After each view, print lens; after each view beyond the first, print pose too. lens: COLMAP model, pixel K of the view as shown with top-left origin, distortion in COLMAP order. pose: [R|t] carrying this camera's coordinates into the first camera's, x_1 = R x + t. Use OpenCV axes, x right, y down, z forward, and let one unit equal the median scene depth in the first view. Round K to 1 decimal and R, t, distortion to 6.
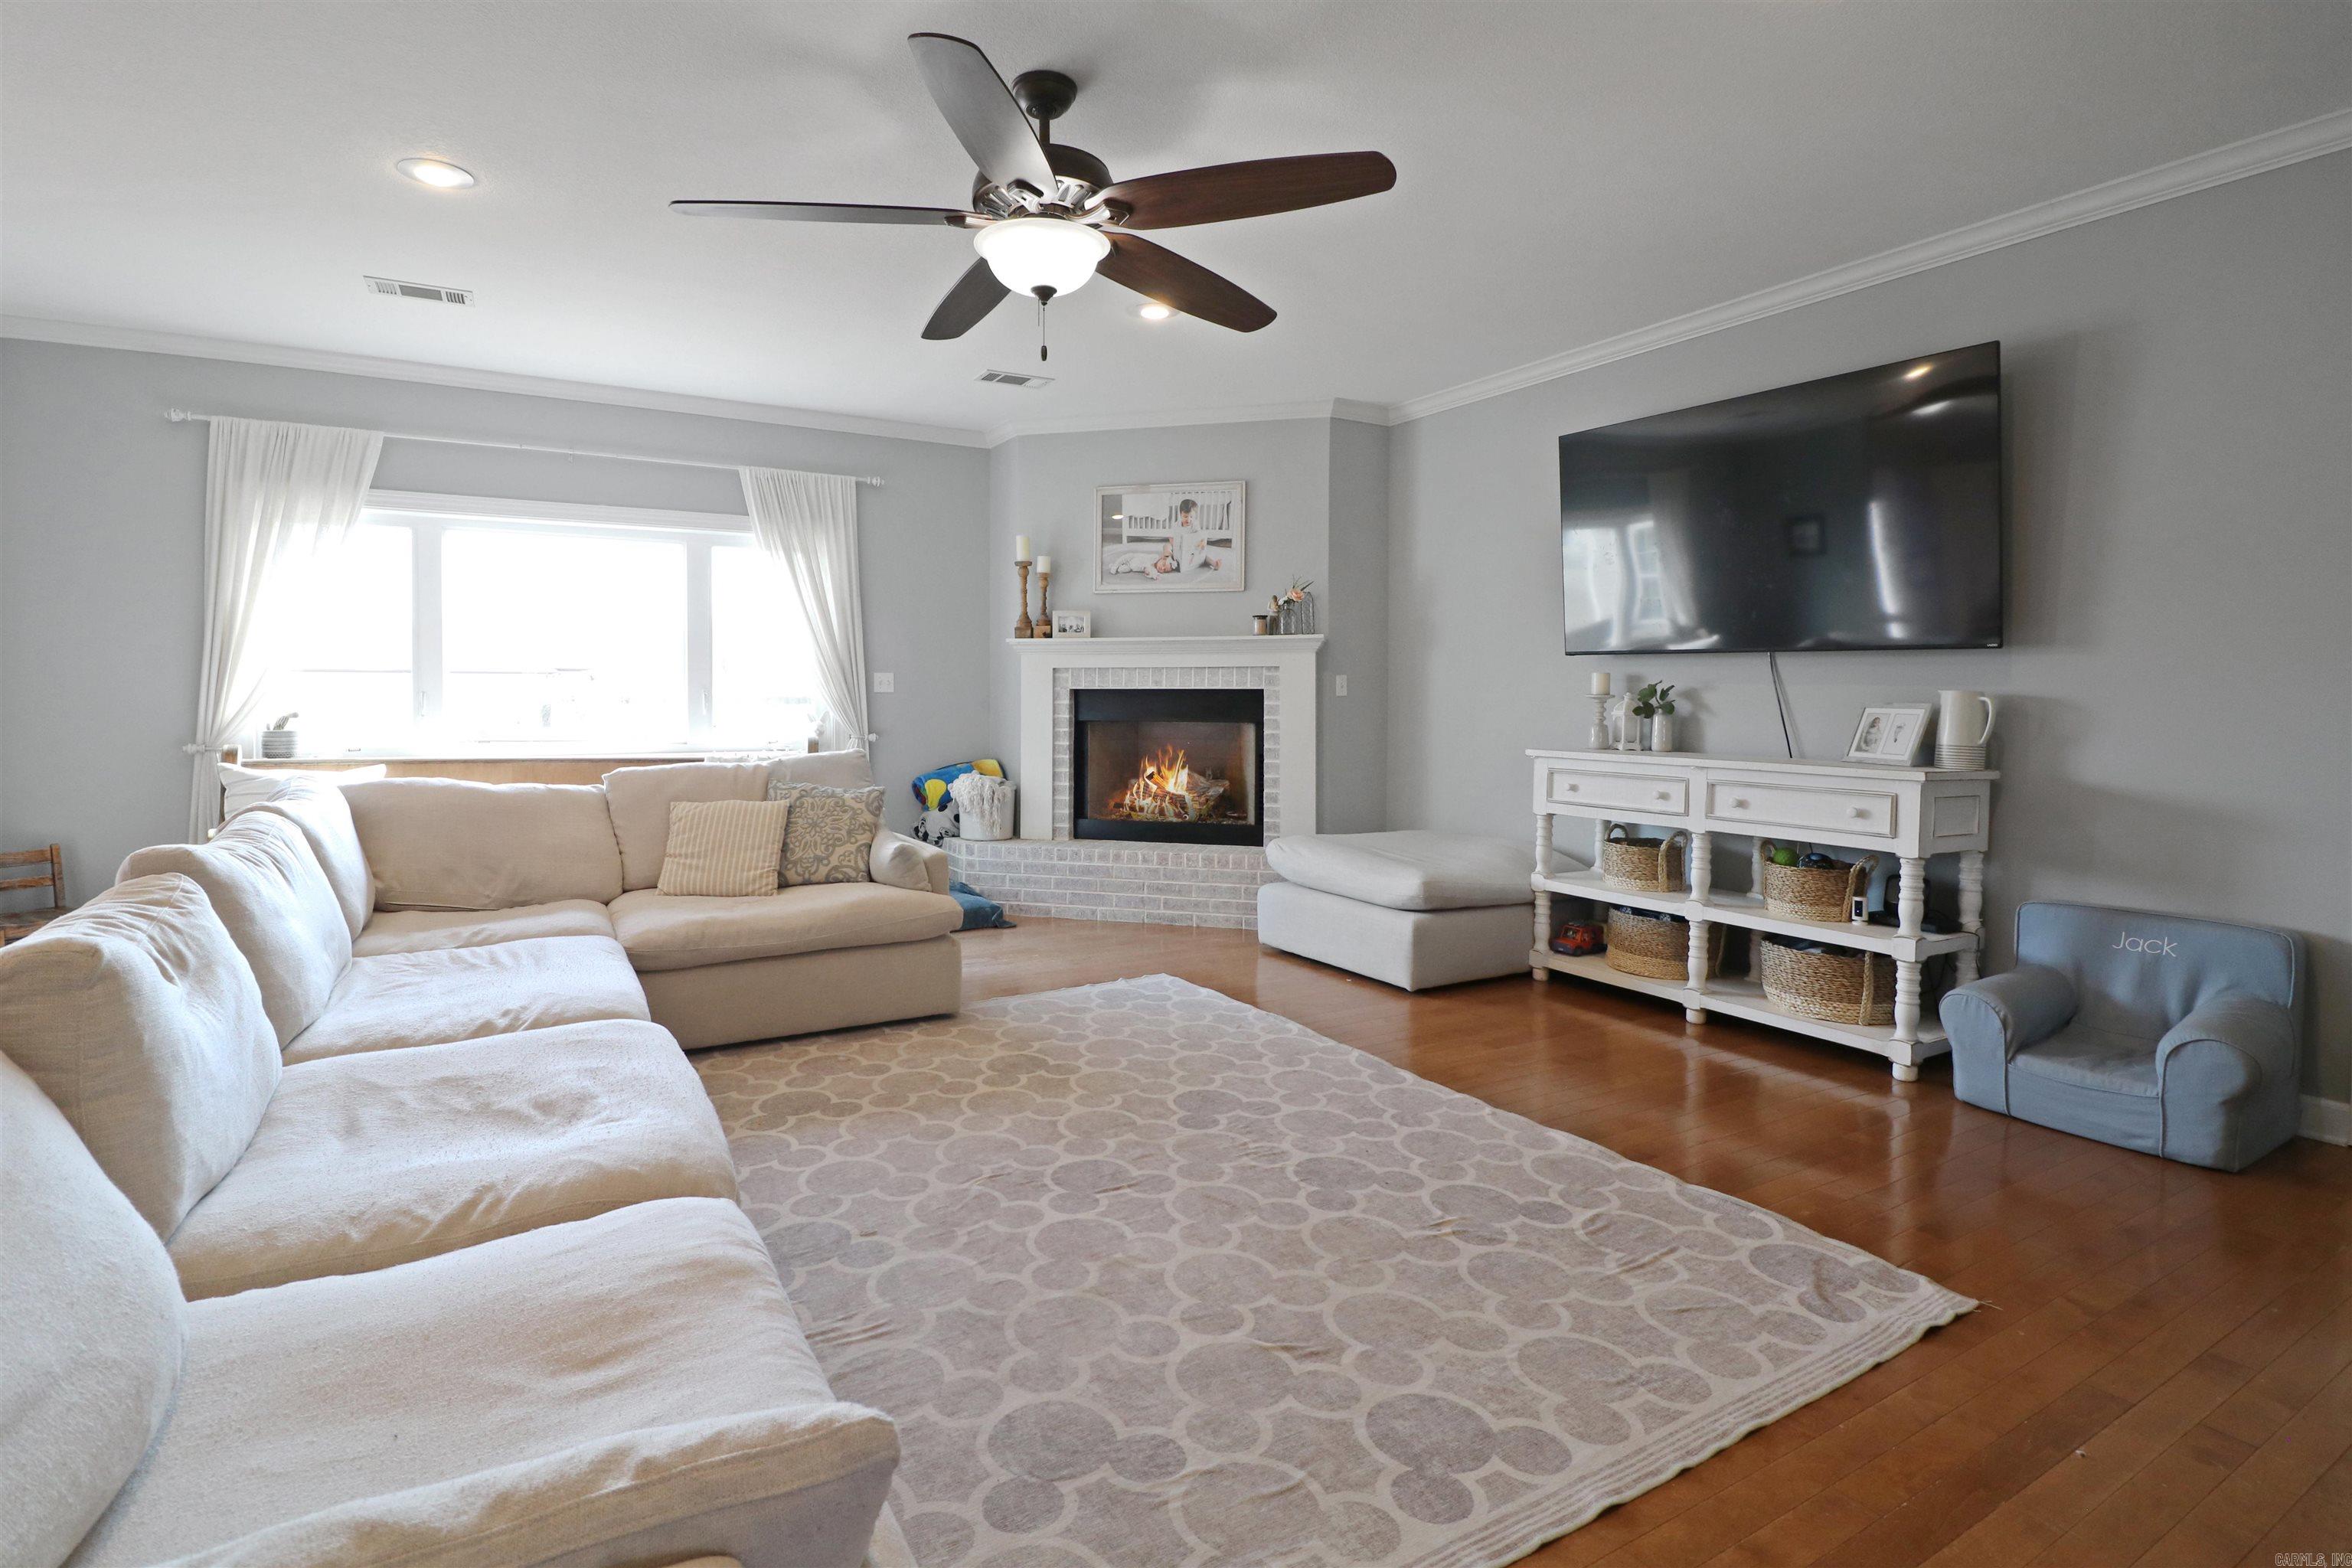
lens RADIAL K [[1135.4, 0, 1169.2], [0, 1135.4, 709.3], [0, 0, 1]] dist [0.000758, -0.013559]
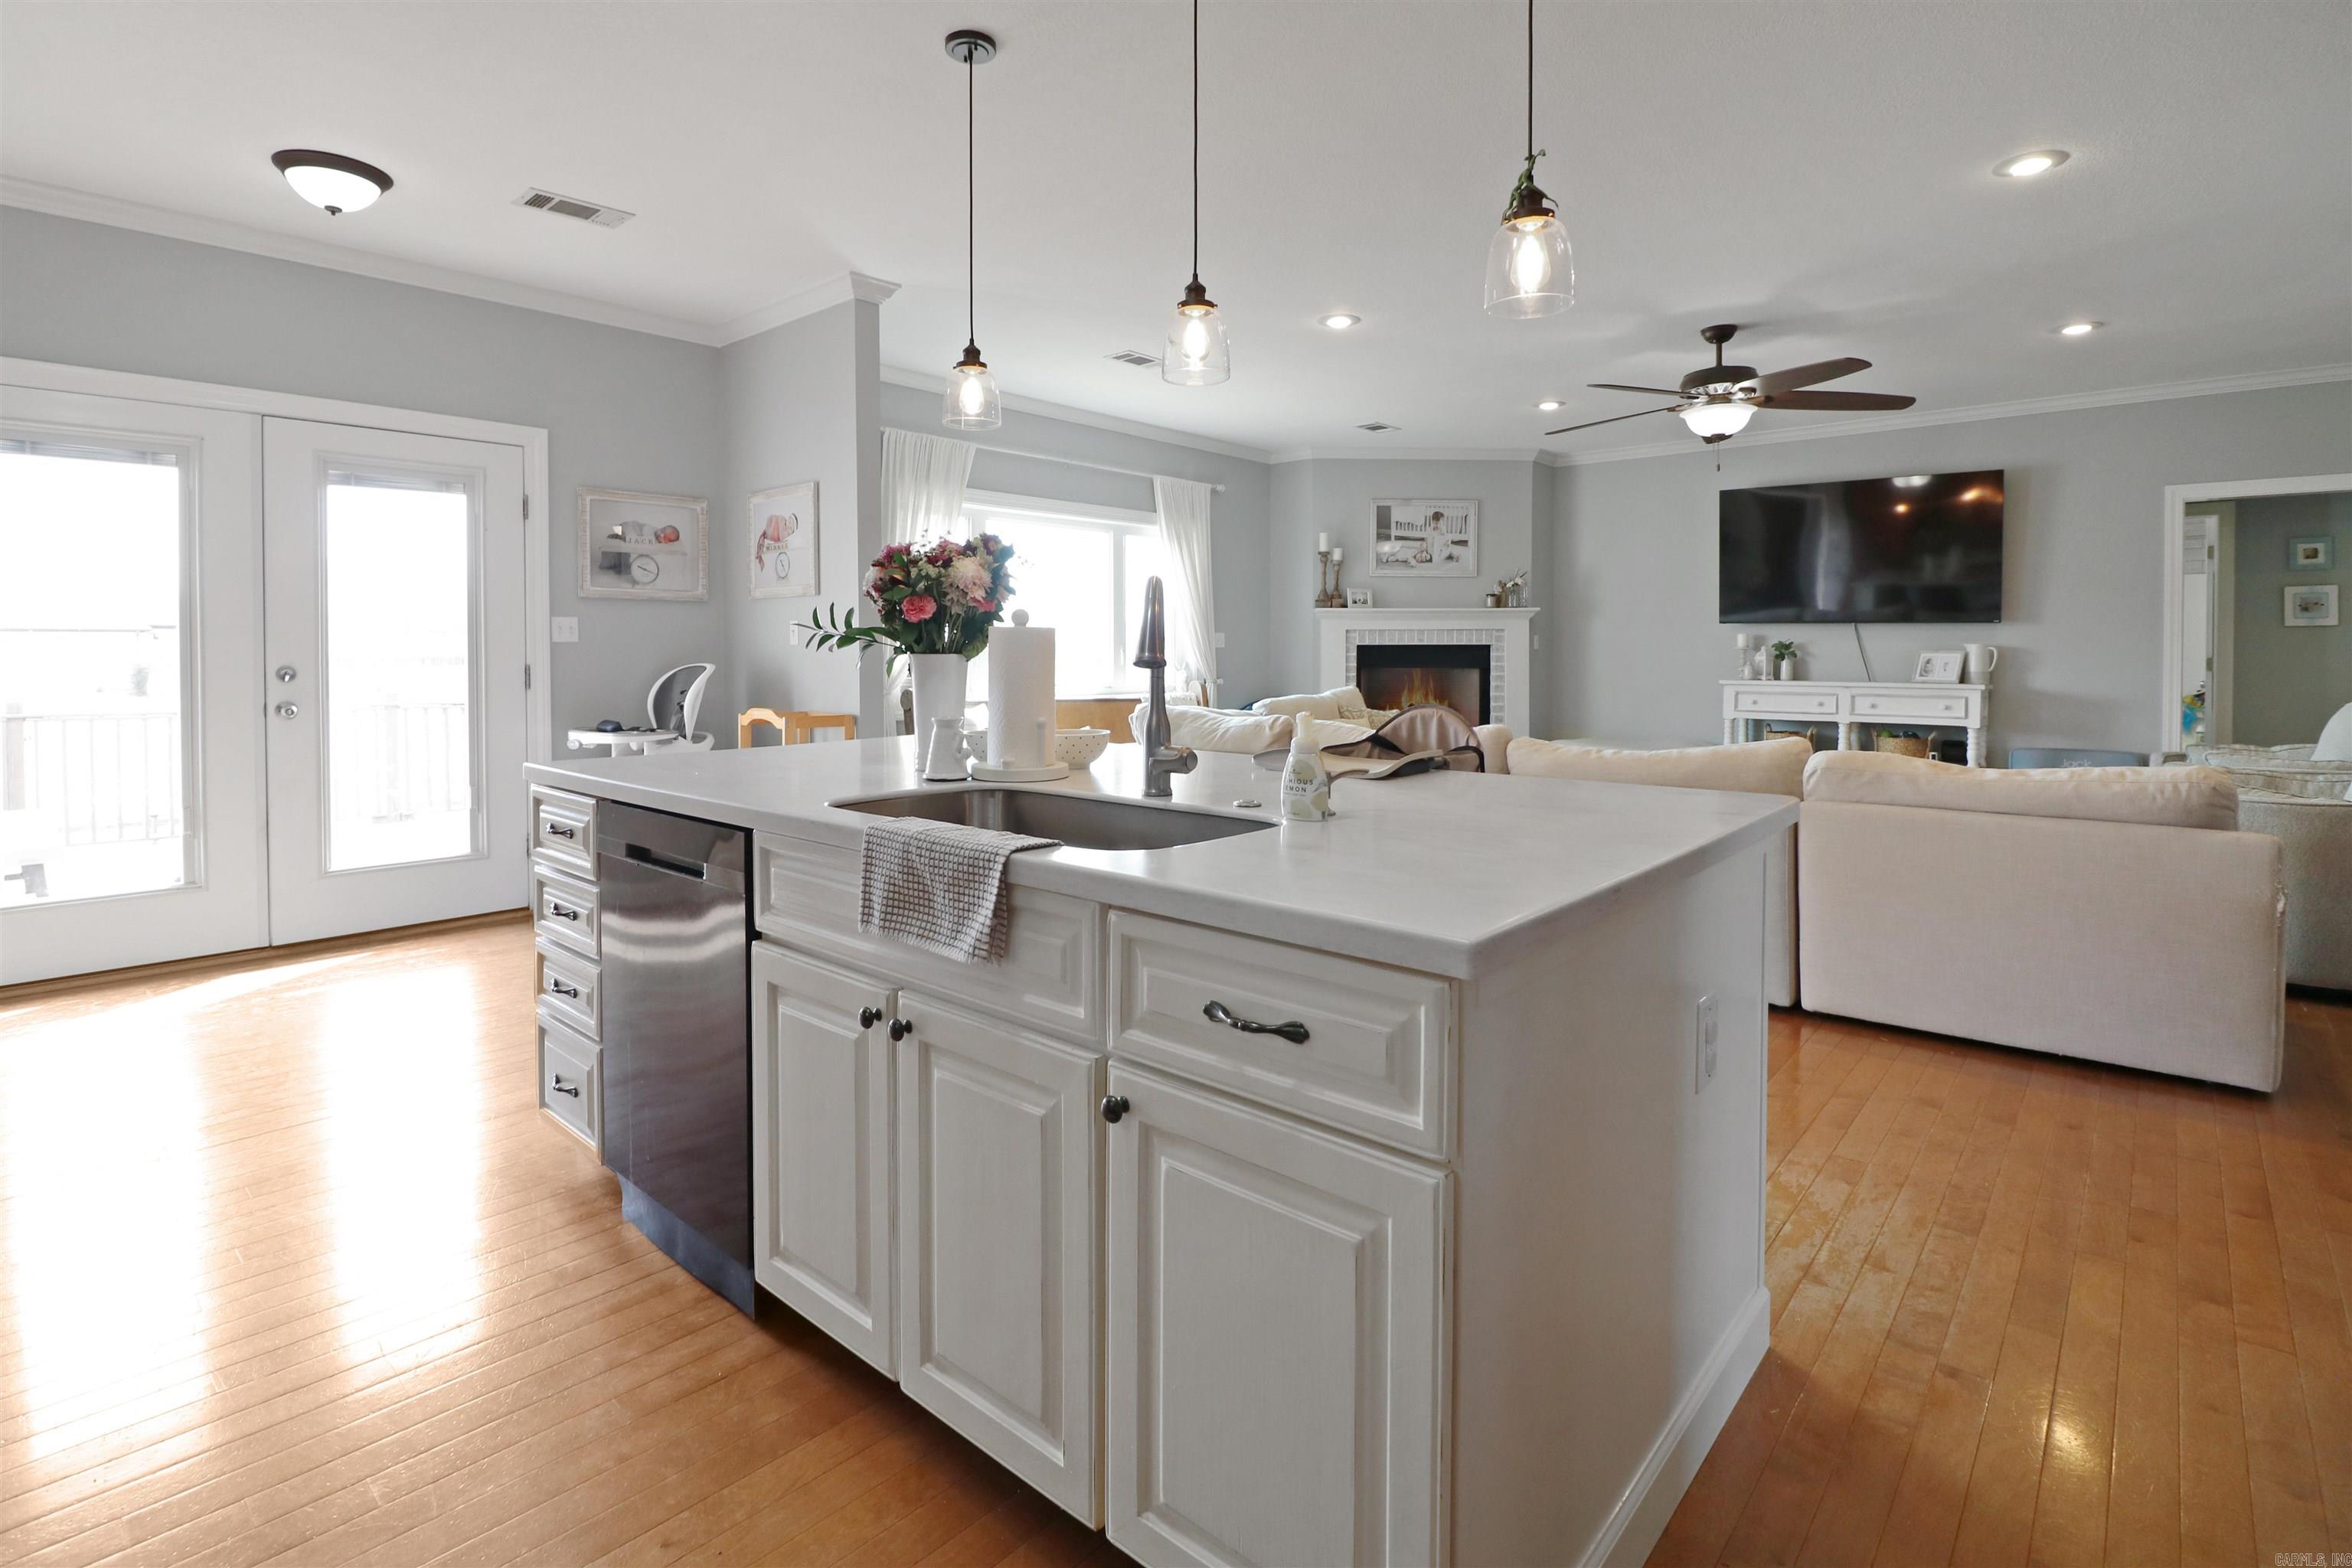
lens RADIAL K [[1125.6, 0, 1197.1], [0, 1125.6, 689.6], [0, 0, 1]] dist [0.000370, -0.014269]
pose [[0.944372, -0.013953, 0.328582, -1.104158], [0.007091, 0.999731, 0.022072, 0.007945], [-0.328802, -0.018514, 0.944217, -0.359161]]
